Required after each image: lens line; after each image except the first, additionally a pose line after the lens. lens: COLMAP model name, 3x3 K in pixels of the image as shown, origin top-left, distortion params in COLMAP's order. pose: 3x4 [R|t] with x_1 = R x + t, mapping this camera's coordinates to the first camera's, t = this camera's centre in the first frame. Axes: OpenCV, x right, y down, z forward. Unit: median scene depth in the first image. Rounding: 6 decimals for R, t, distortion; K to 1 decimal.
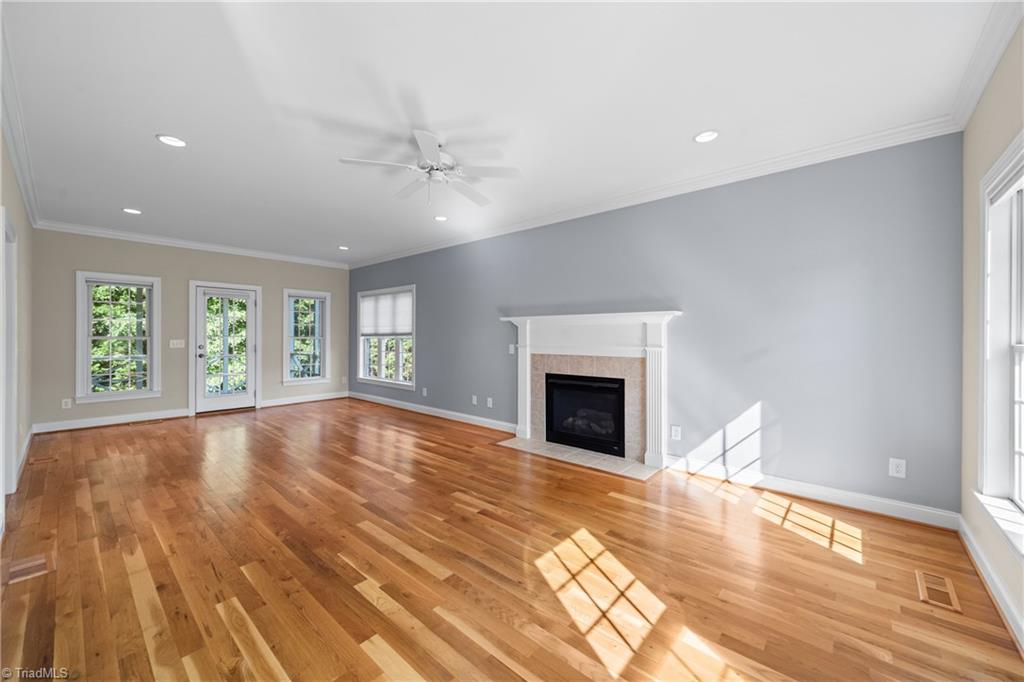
lens RADIAL K [[391.0, 0, 517.3], [0, 391.0, 338.7], [0, 0, 1]] dist [-0.000443, 0.001022]
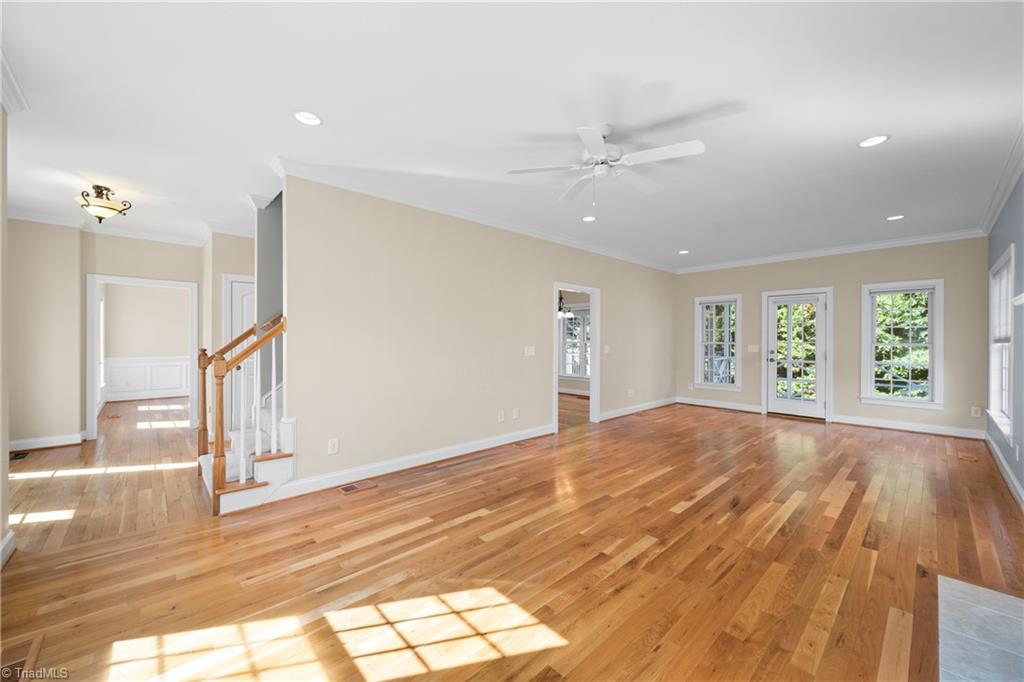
lens RADIAL K [[391.0, 0, 518.0], [0, 391.0, 339.8], [0, 0, 1]] dist [-0.000443, 0.001022]
pose [[-0.103374, -0.004460, -0.994633, 0.846326], [-0.009404, 0.999950, -0.003506, -0.005037], [0.994598, 0.008991, -0.103411, 1.024180]]
